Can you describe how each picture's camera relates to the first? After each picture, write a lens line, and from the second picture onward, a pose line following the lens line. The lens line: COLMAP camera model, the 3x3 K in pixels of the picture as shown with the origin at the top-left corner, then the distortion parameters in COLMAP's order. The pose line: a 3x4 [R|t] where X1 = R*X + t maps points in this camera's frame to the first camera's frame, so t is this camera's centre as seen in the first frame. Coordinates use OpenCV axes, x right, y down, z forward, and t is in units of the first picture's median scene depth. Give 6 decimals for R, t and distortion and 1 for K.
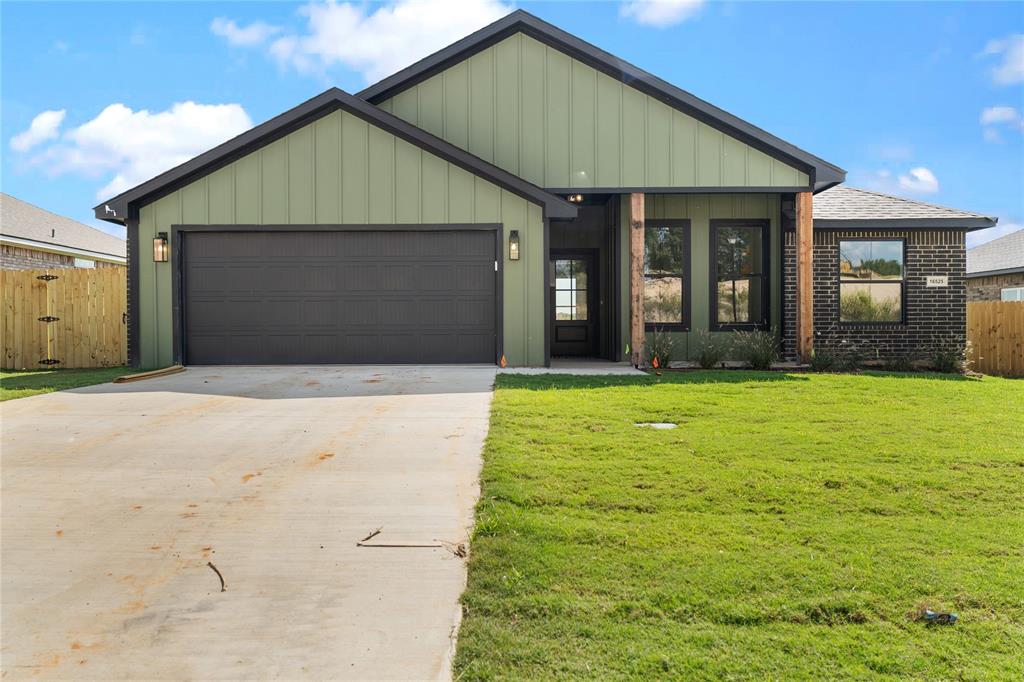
lens RADIAL K [[785.1, 0, 512.0], [0, 785.1, 336.7], [0, 0, 1]] dist [-0.000813, -0.000339]
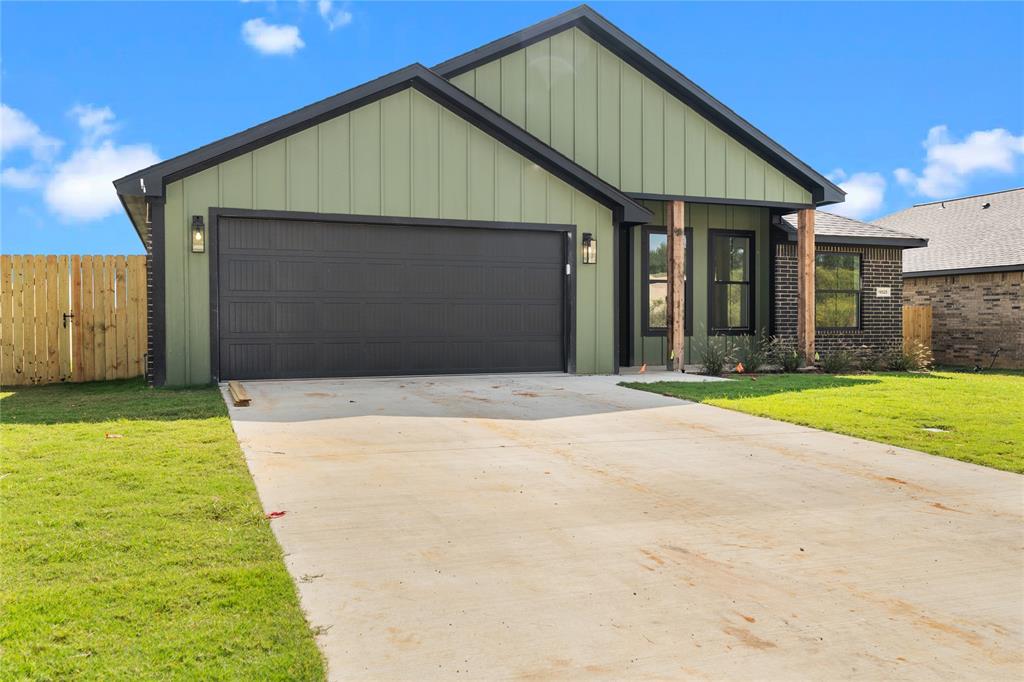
lens RADIAL K [[835.1, 0, 512.1], [0, 835.1, 343.9], [0, 0, 1]] dist [0.004838, 0.001464]
pose [[0.924732, -0.006170, 0.380568, -0.454350], [0.001853, 0.999930, 0.011709, -0.010580], [-0.380614, -0.010122, 0.924679, 0.078852]]
